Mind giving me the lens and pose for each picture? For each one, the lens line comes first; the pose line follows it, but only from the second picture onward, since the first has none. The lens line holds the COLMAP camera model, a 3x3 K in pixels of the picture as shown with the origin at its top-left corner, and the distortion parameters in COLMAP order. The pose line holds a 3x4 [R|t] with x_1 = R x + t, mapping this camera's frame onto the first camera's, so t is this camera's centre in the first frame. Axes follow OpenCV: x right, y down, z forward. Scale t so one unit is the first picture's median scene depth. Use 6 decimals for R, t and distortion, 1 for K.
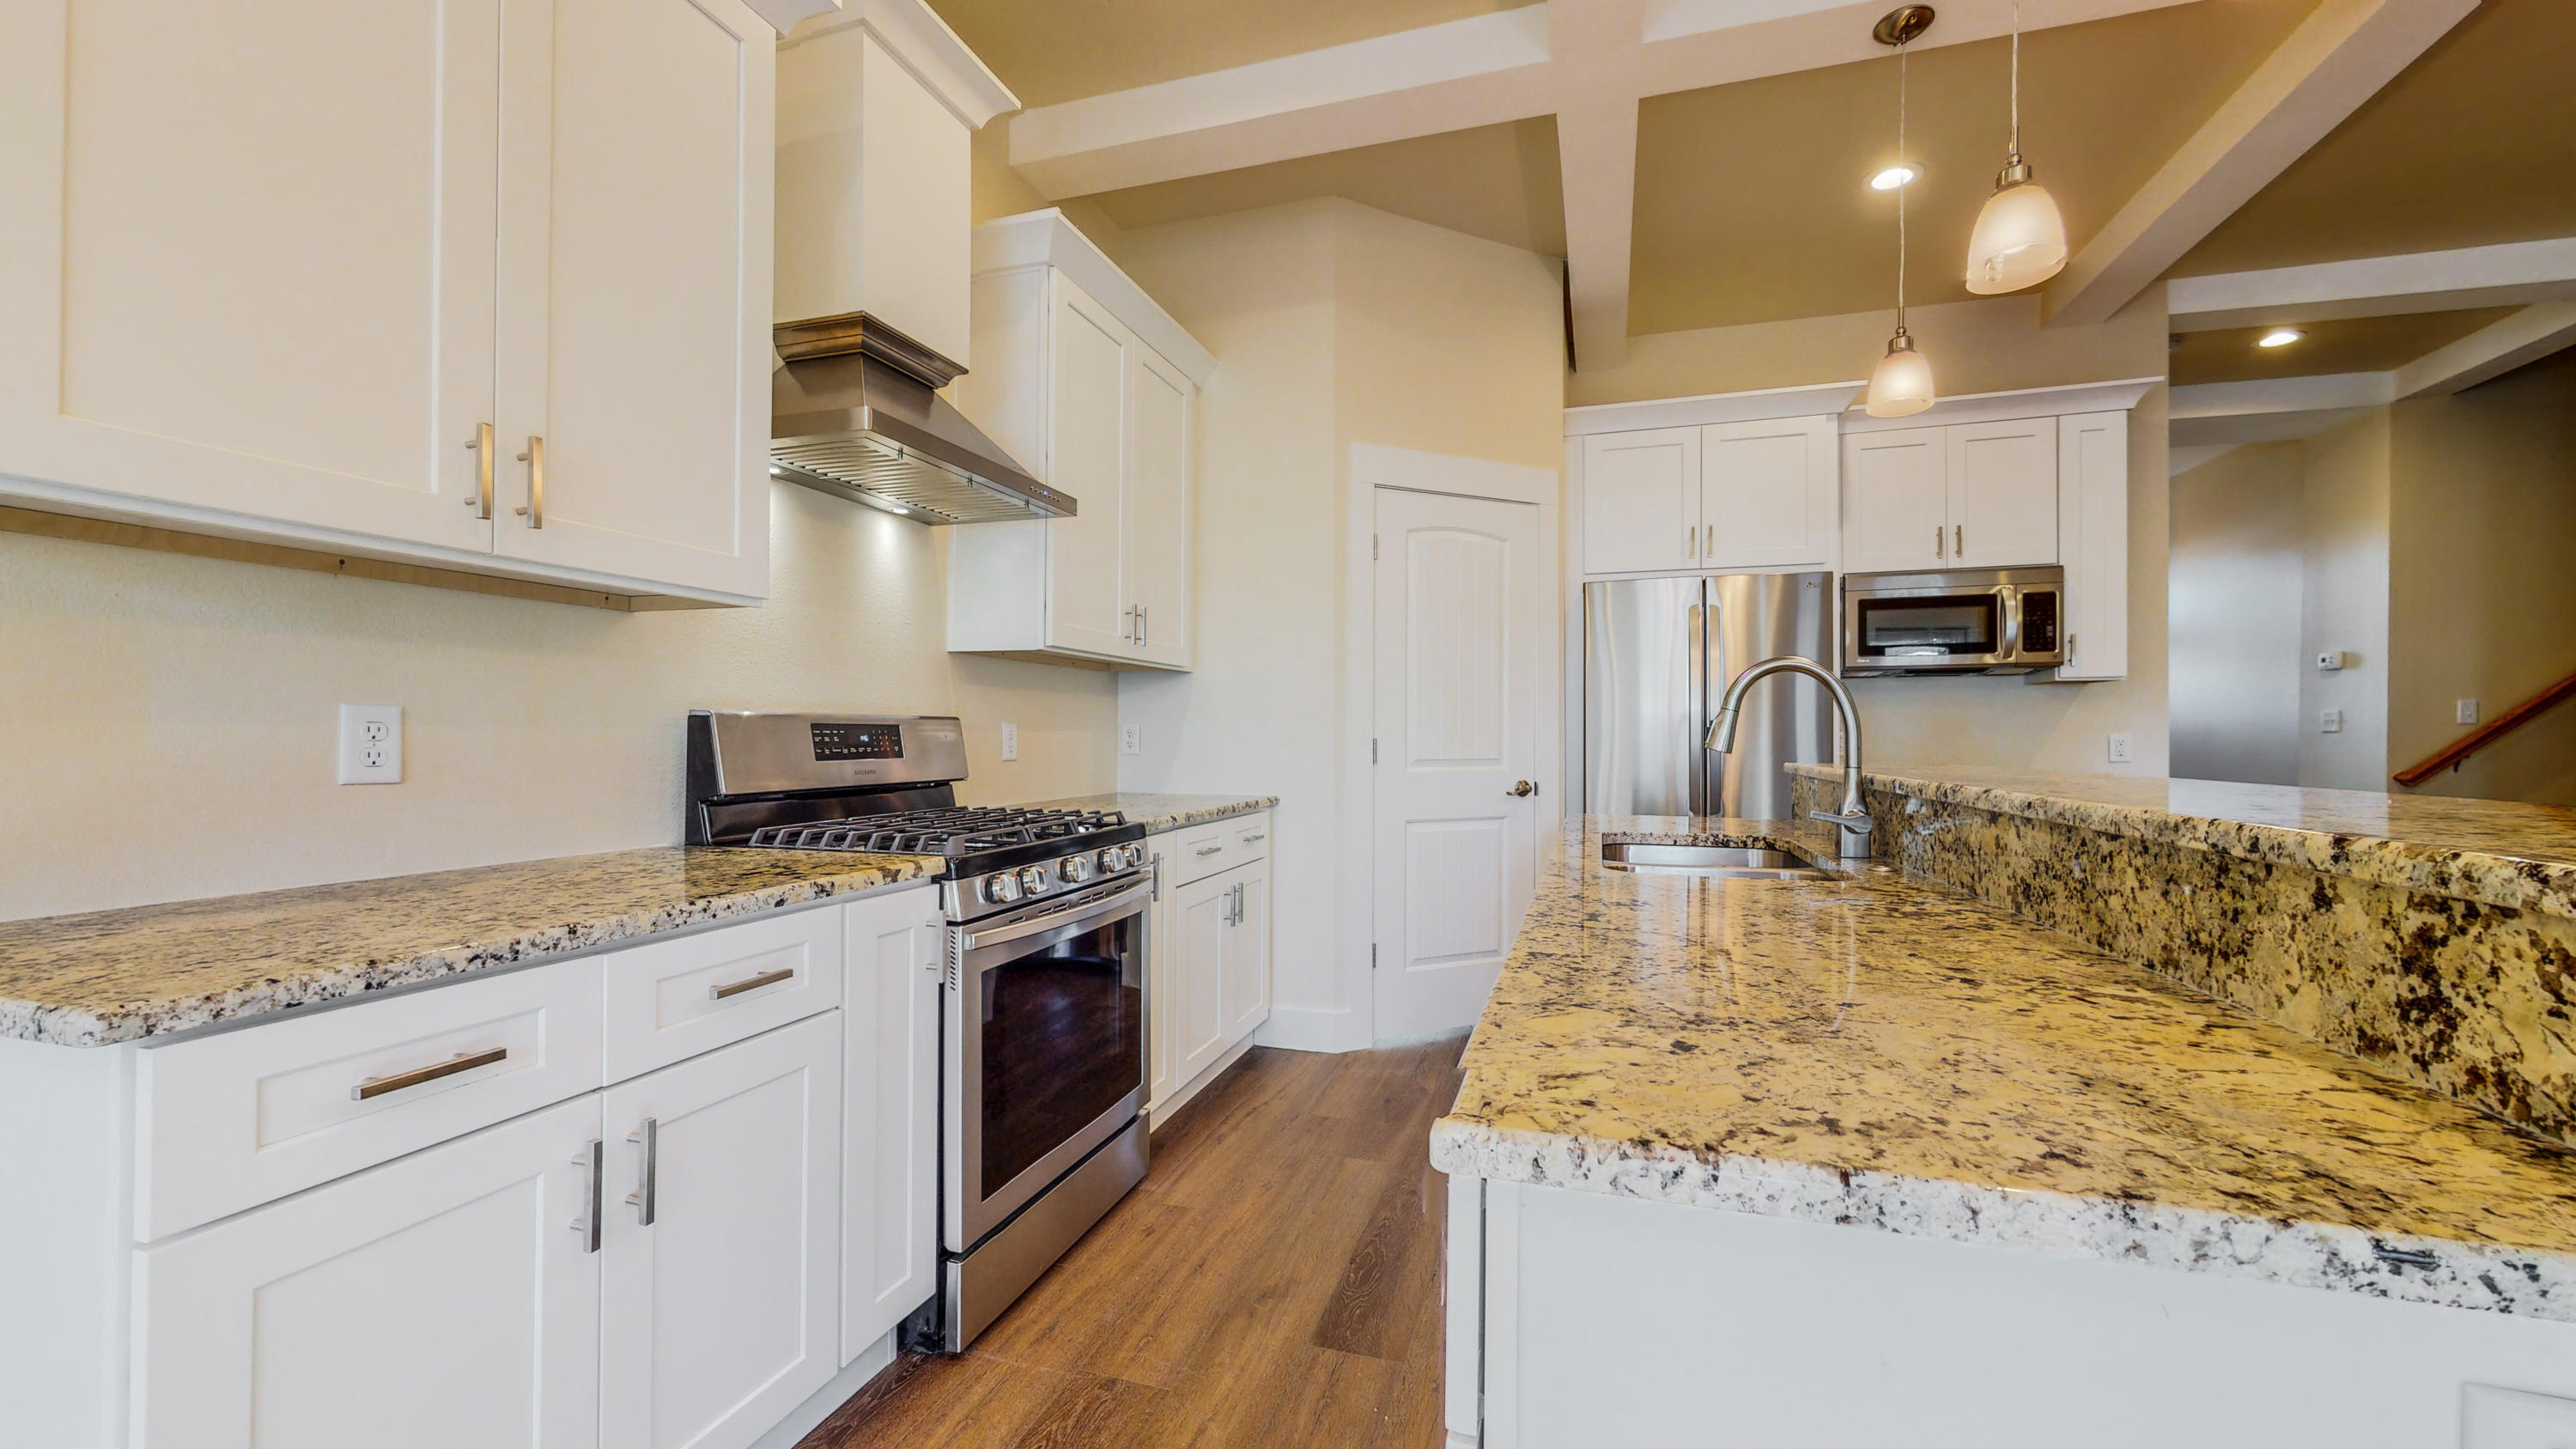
lens RADIAL K [[950.2, 0, 1275.6], [0, 950.2, 730.9], [0, 0, 1]] dist [-0.000970, -0.000074]
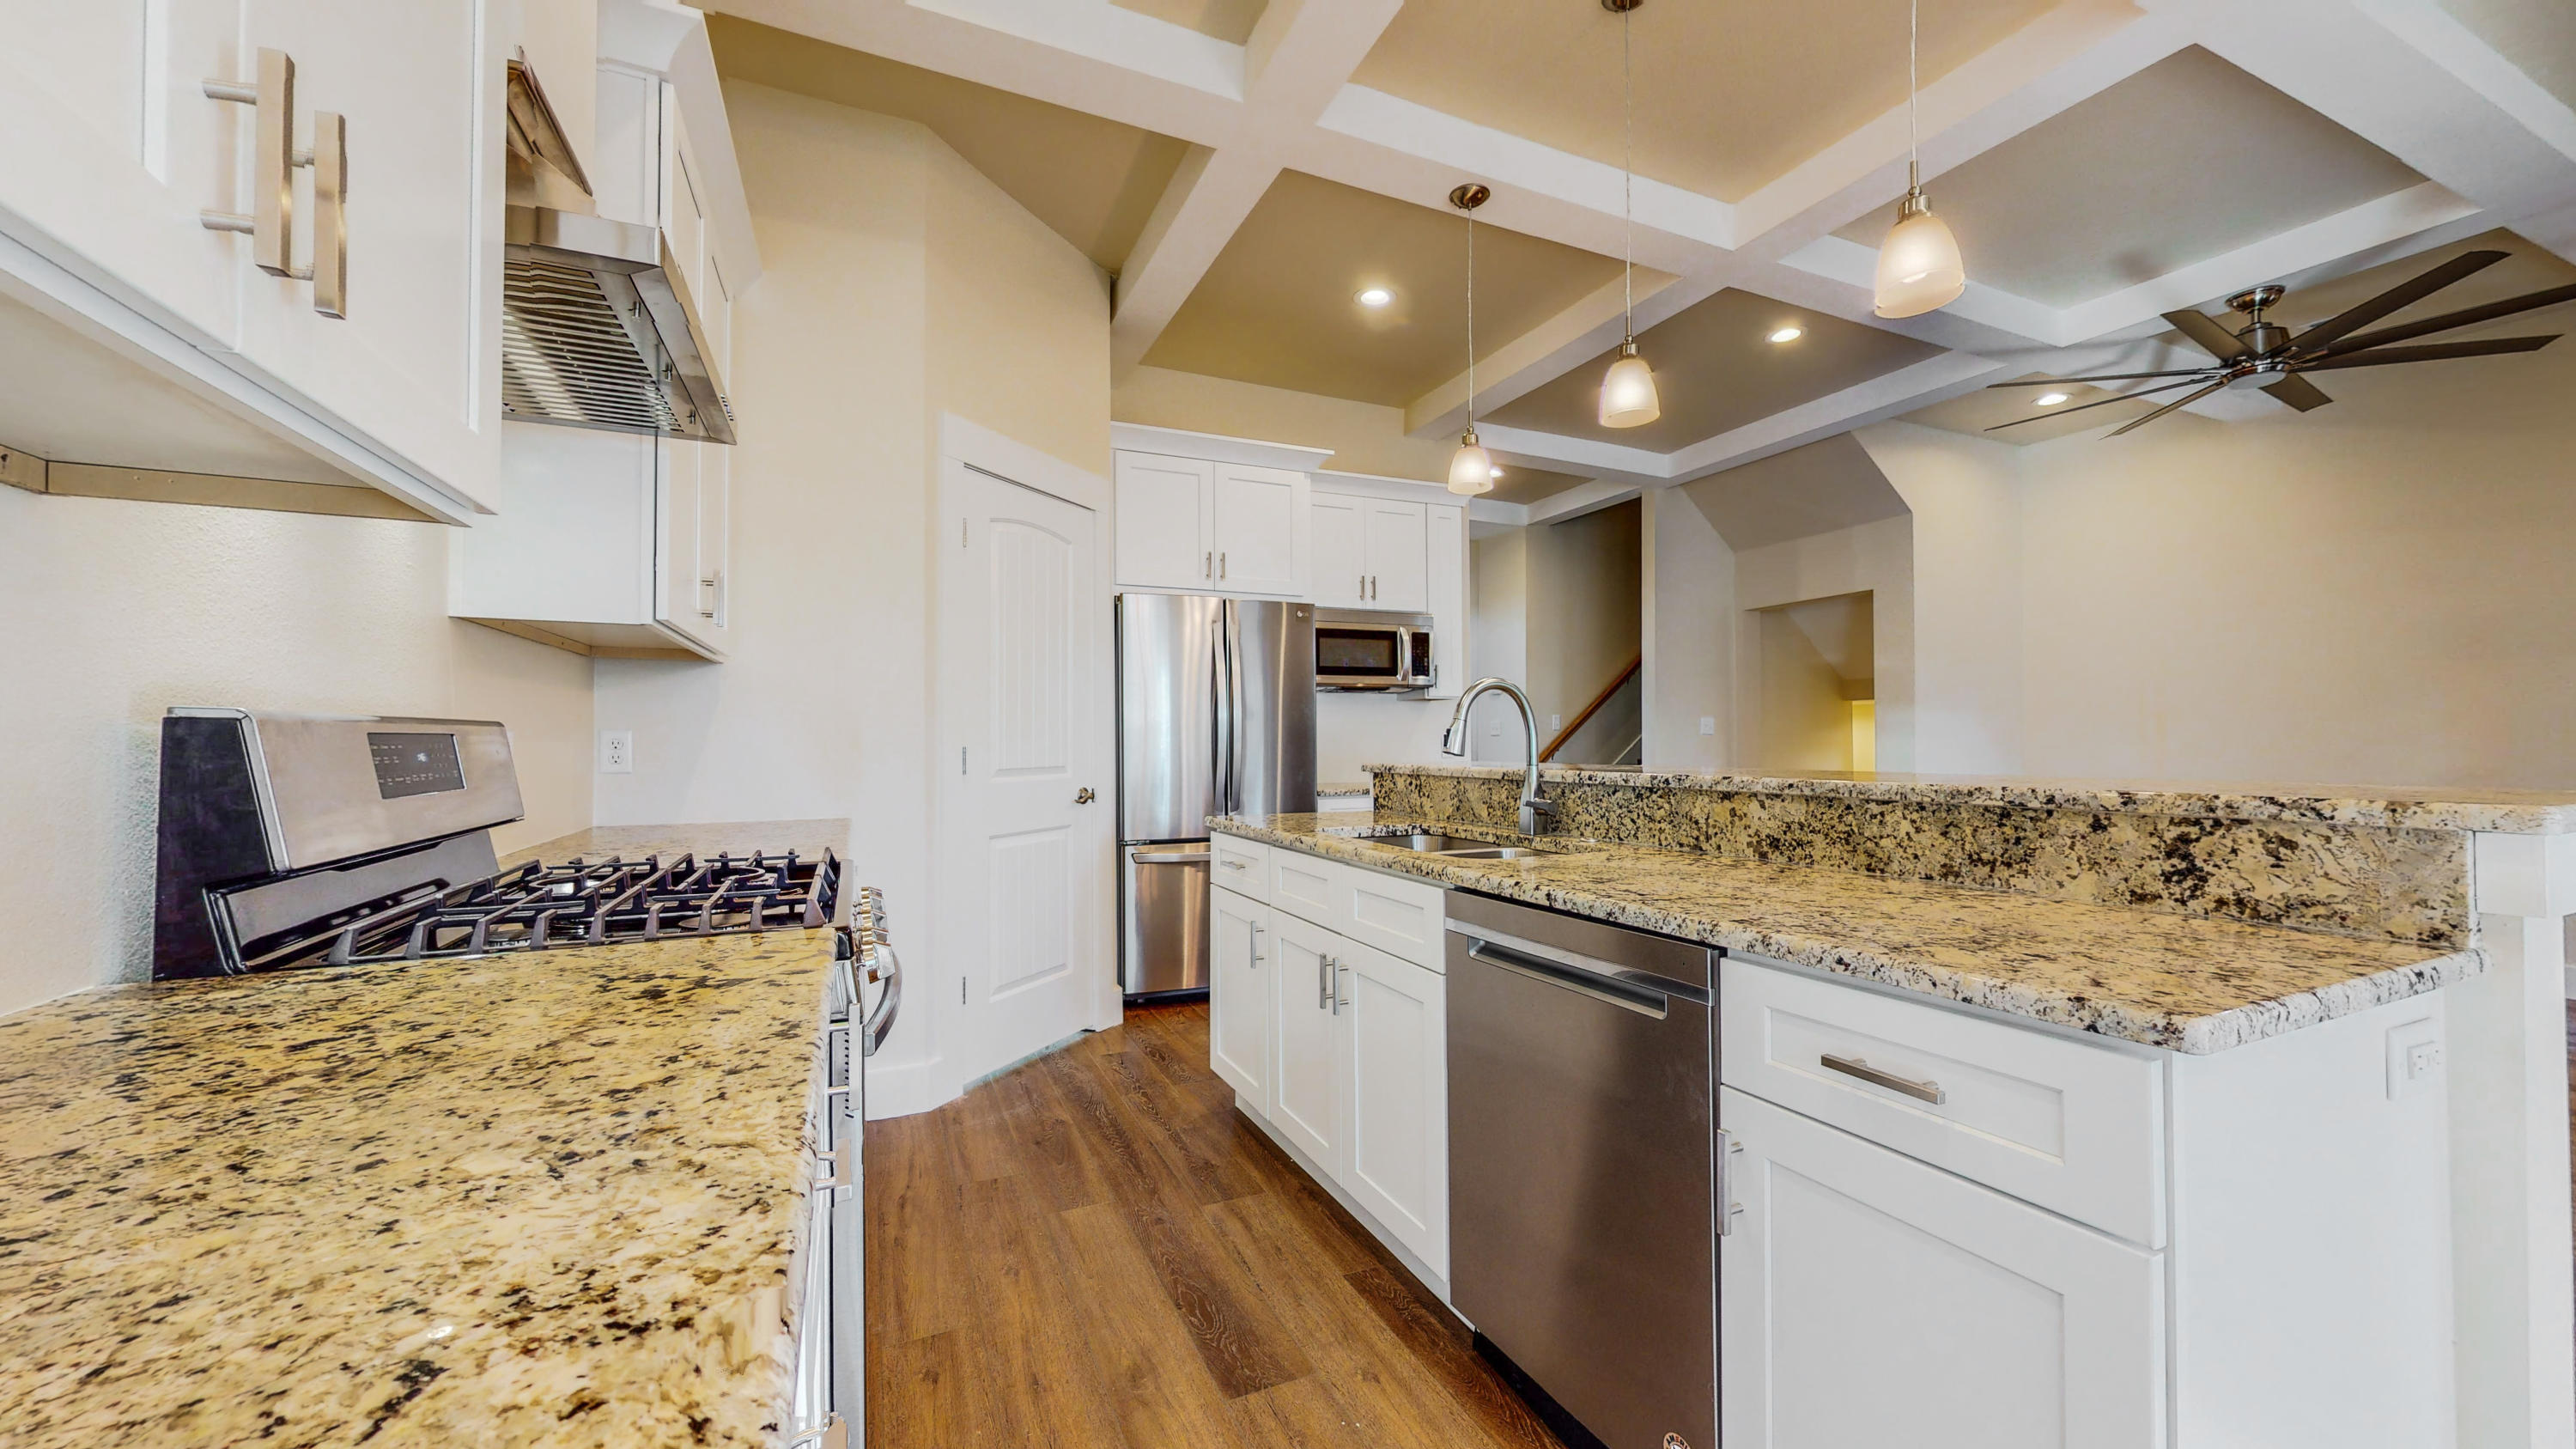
lens RADIAL K [[950.2, 0, 1308.0], [0, 950.2, 726.2], [0, 0, 1]] dist [-0.000970, -0.000074]
pose [[0.748968, 0.002127, 0.662603, -0.977137], [0.004869, 0.999950, -0.008714, -0.009217], [-0.662588, 0.009752, 0.748920, 0.460144]]
